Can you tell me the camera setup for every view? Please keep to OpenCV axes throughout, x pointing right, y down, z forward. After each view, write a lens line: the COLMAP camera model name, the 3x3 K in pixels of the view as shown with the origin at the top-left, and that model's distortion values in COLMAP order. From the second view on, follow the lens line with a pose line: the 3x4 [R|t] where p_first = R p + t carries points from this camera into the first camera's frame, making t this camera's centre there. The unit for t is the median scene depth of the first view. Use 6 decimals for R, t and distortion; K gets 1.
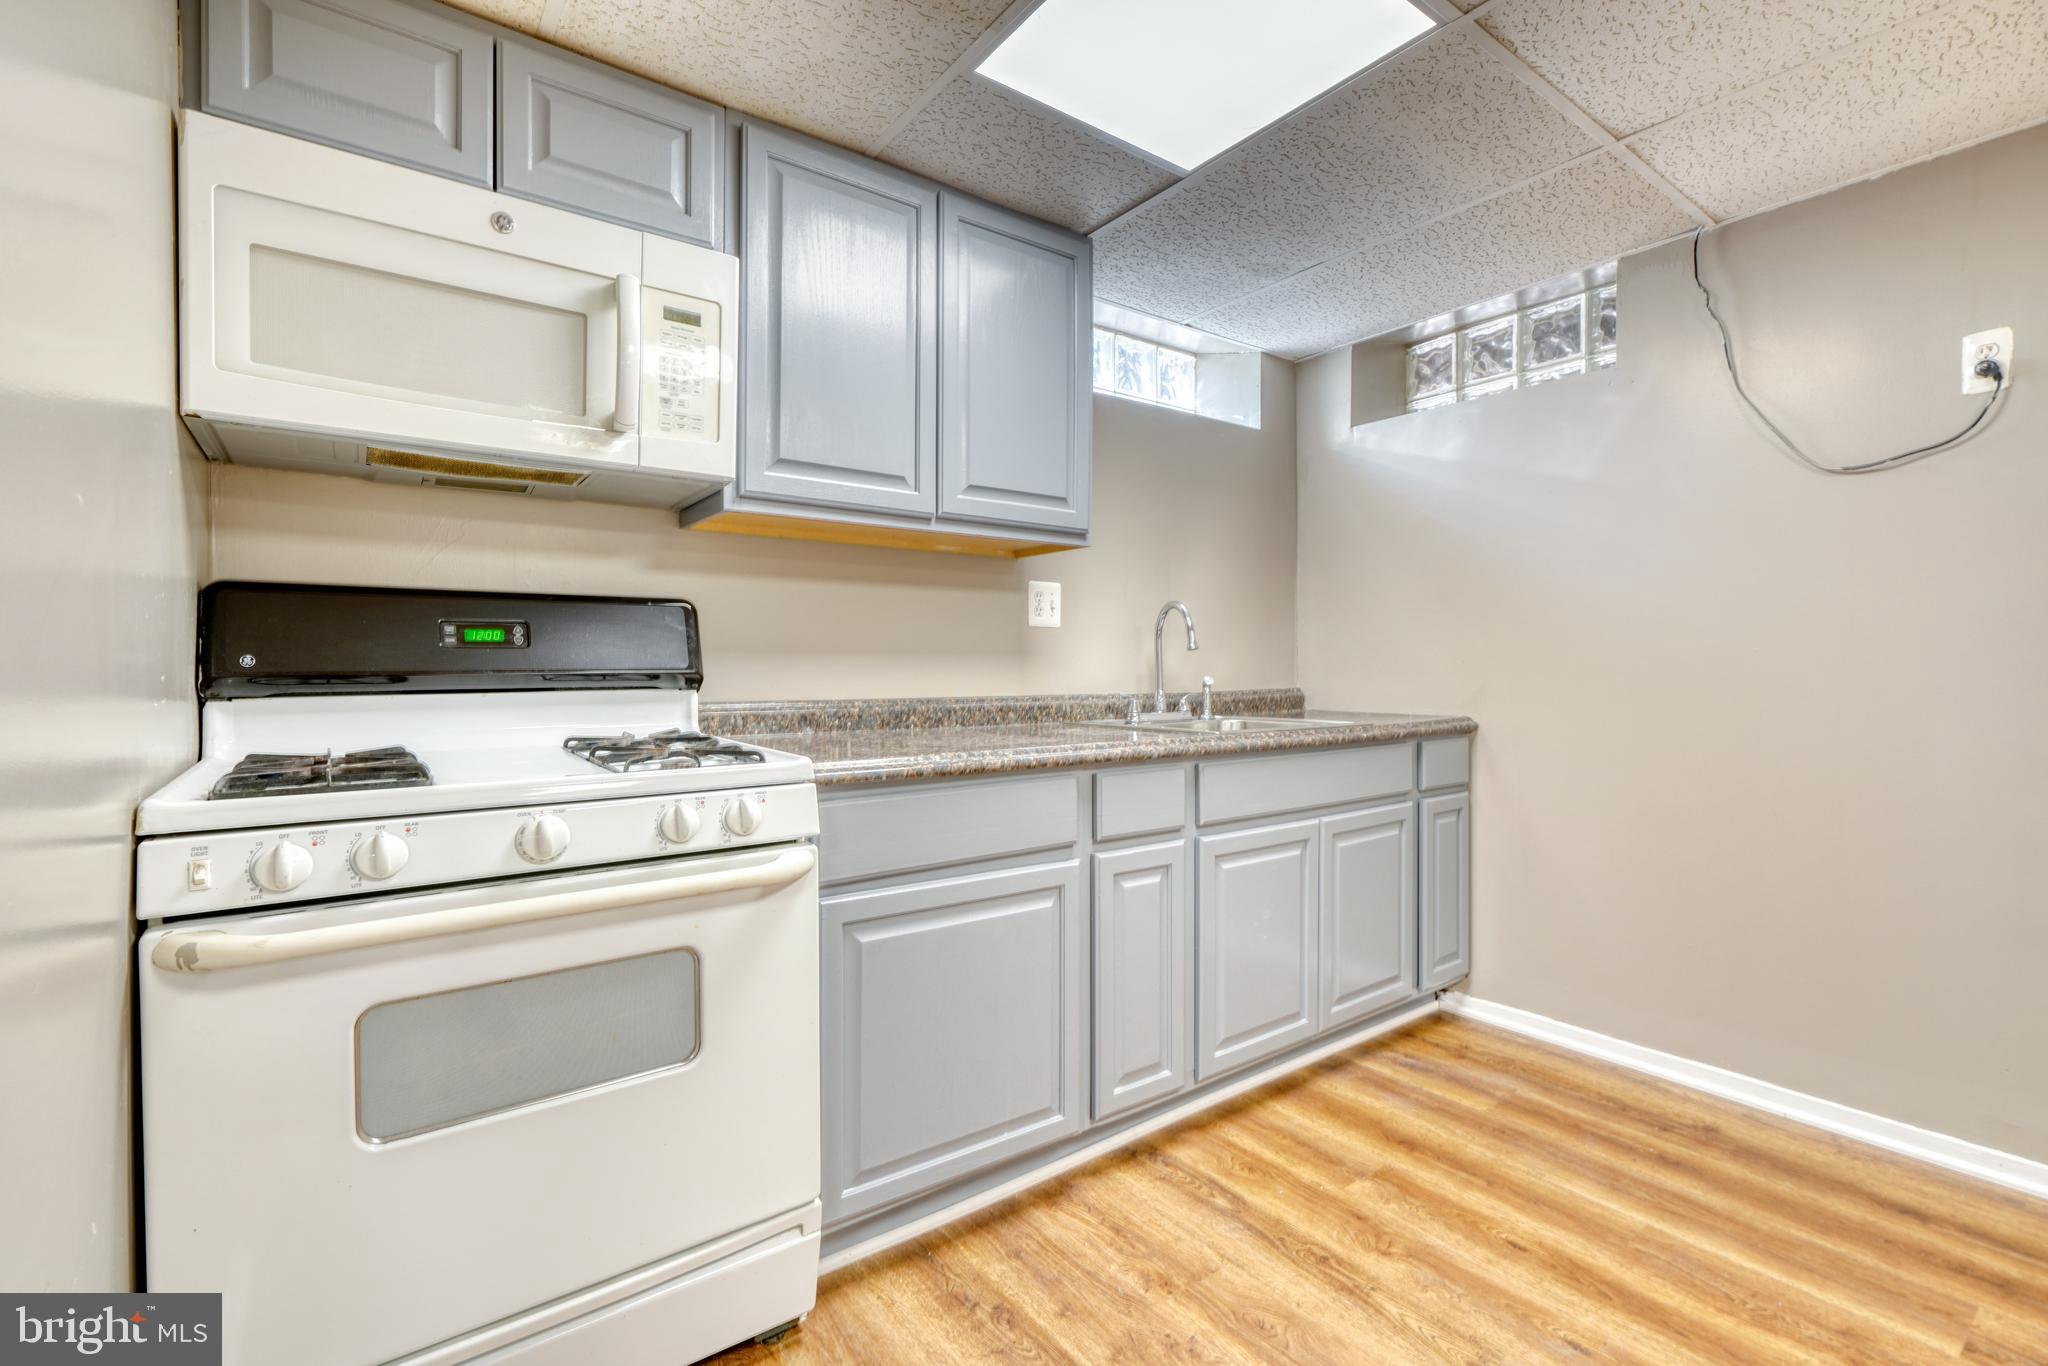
lens RADIAL K [[908.0, 0, 1025.9], [0, 908.0, 679.0], [0, 0, 1]] dist [-0.011142, 0.005350]
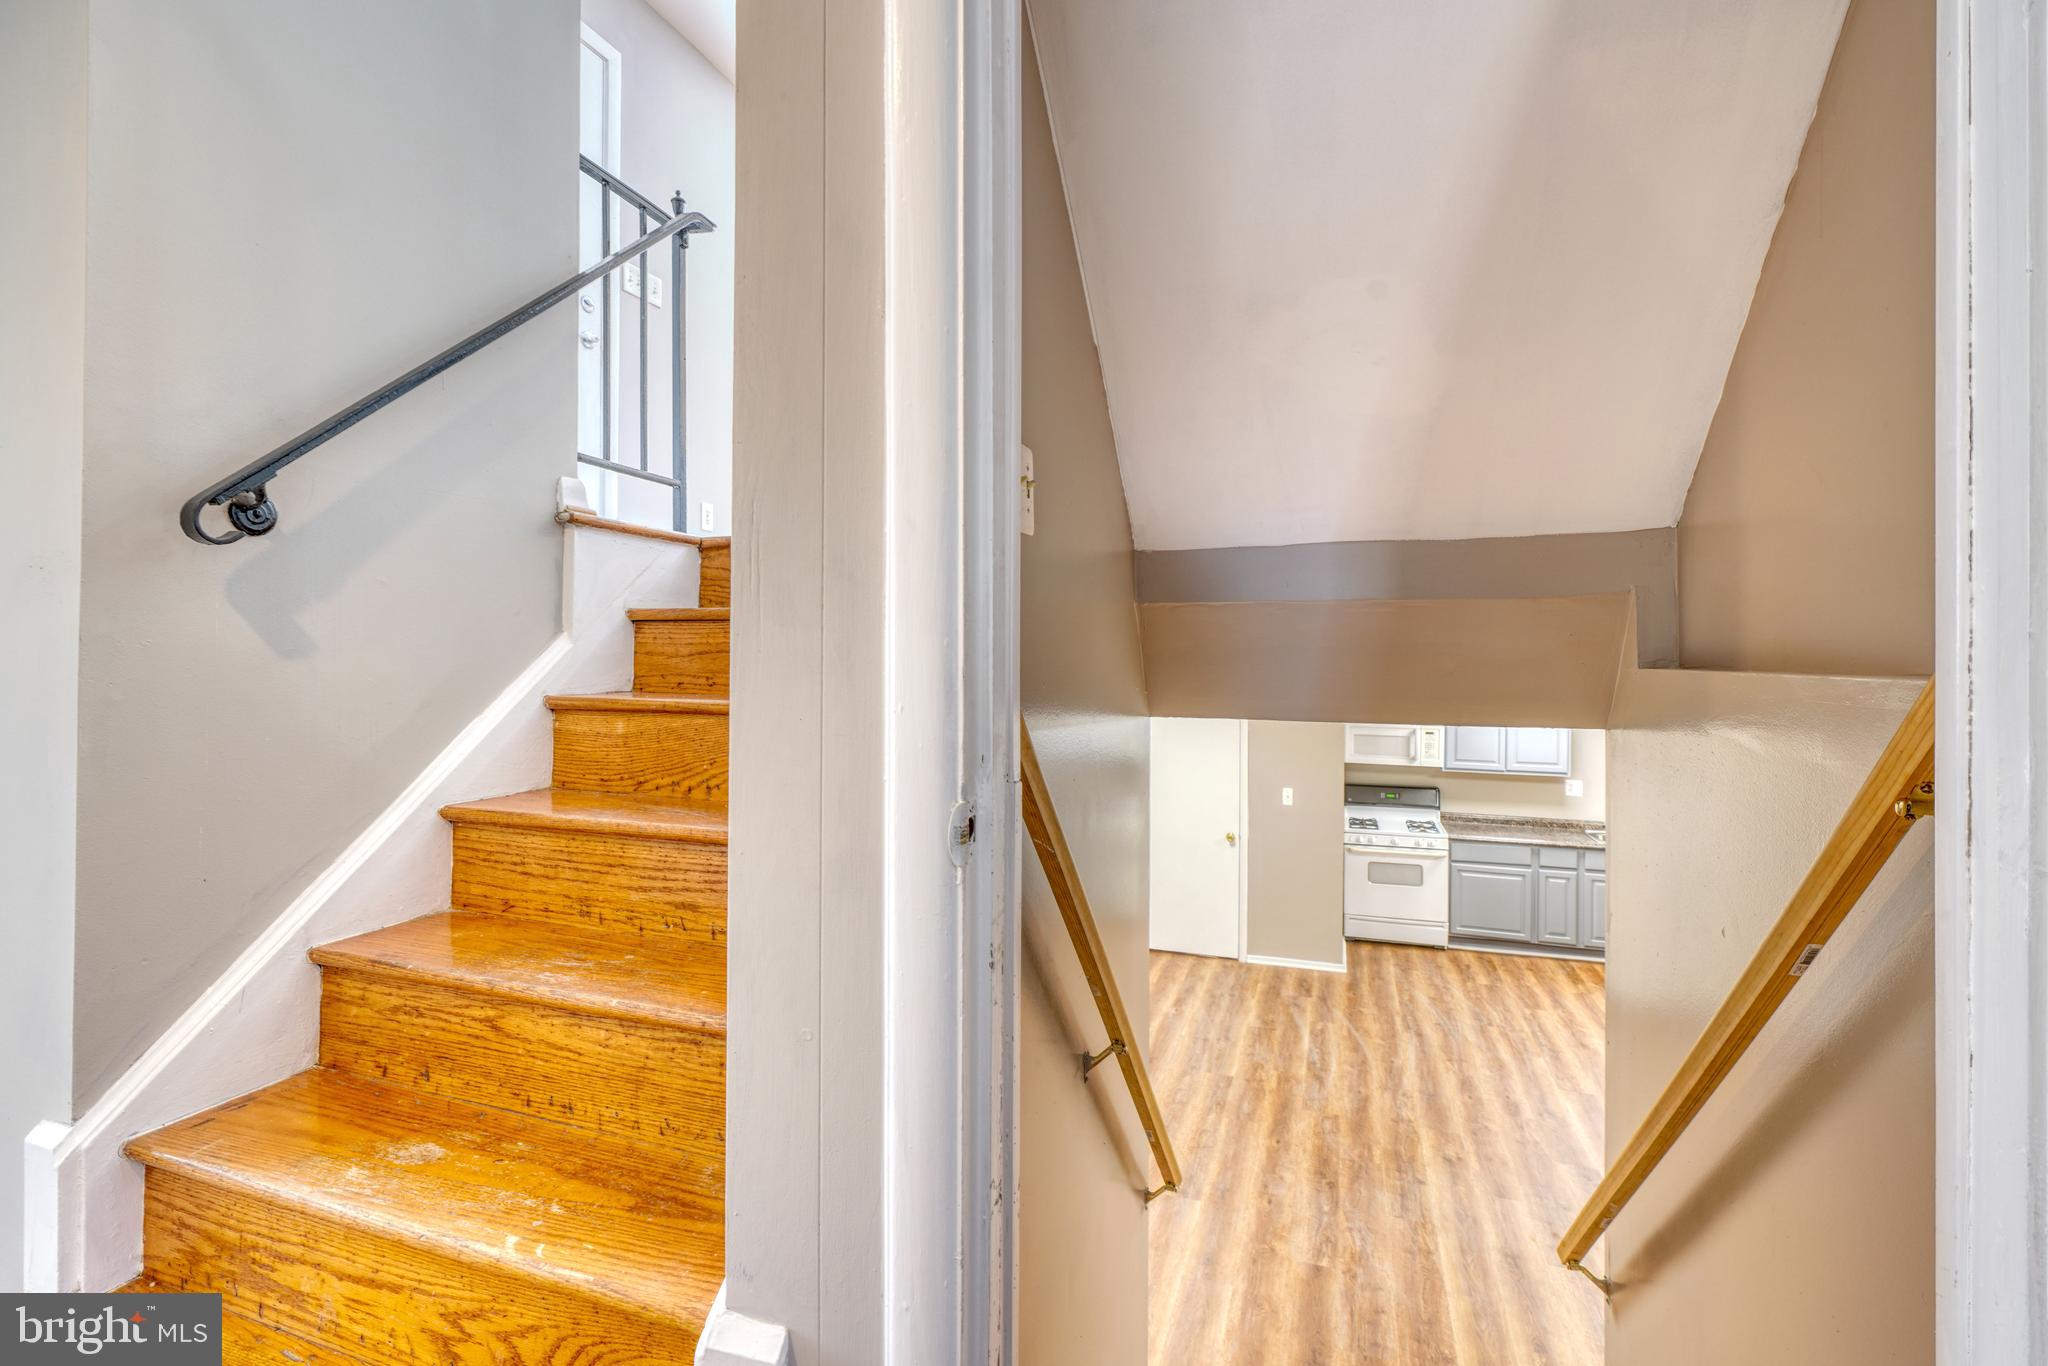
lens RADIAL K [[908.0, 0, 1013.1], [0, 908.0, 668.8], [0, 0, 1]] dist [-0.011142, 0.005350]
pose [[0.553360, 0.008766, -0.832896, 1.977943], [-0.015027, 0.999887, 0.000540, -0.603668], [0.832806, 0.012217, 0.553430, -2.879784]]
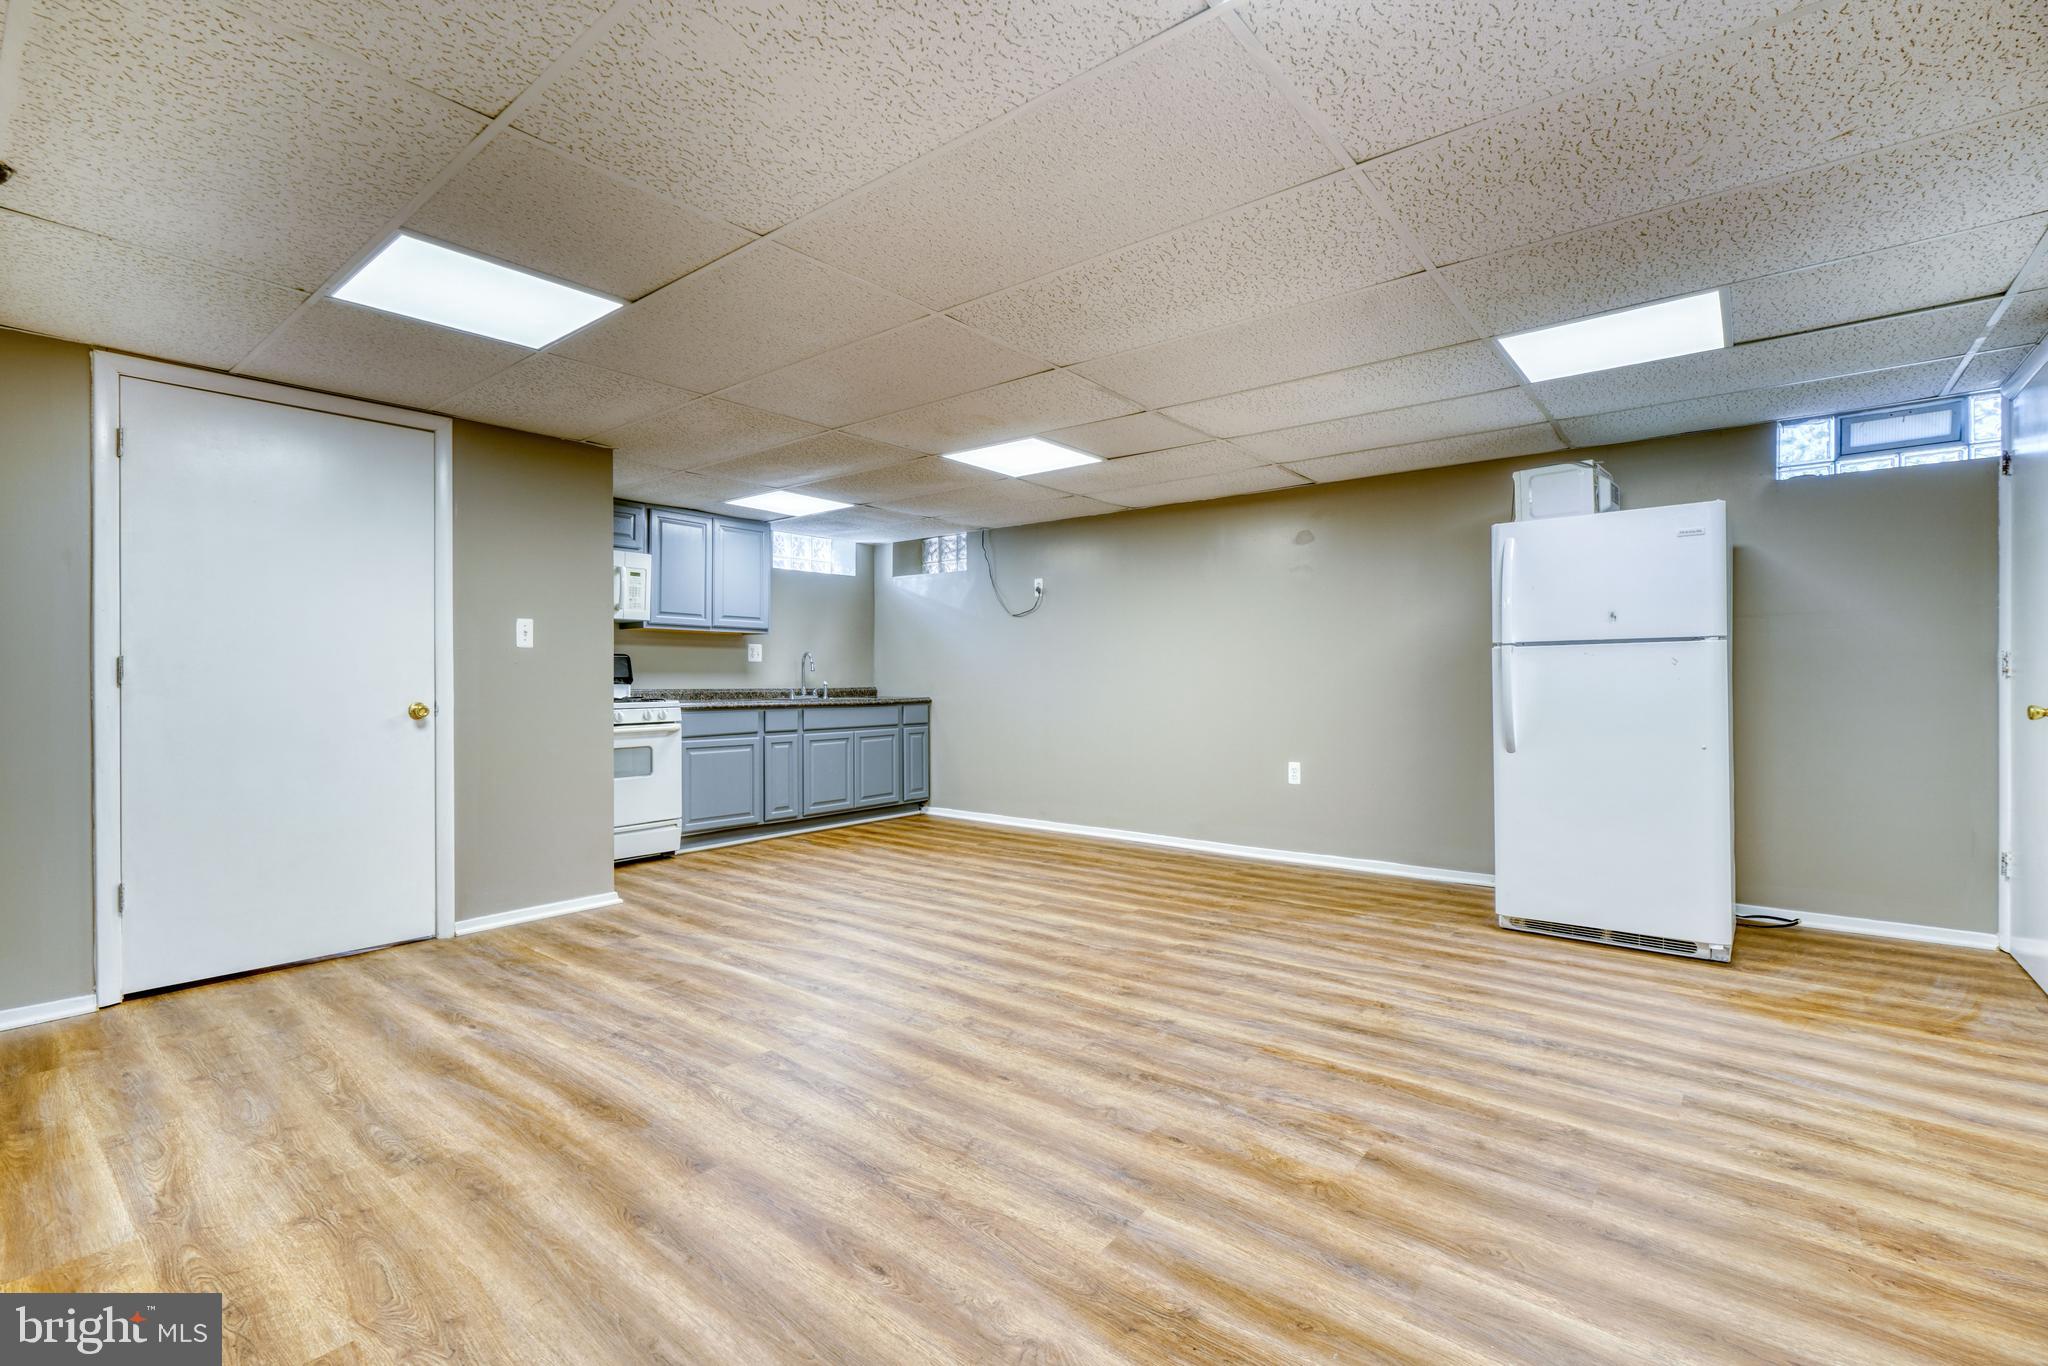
lens RADIAL K [[908.0, 0, 1014.1], [0, 908.0, 676.3], [0, 0, 1]] dist [-0.011142, 0.005350]
pose [[0.970345, 0.002328, 0.241711, 0.154653], [0.001793, 0.999857, -0.016830, 0.038689], [-0.241716, 0.016764, 0.970202, -2.293815]]
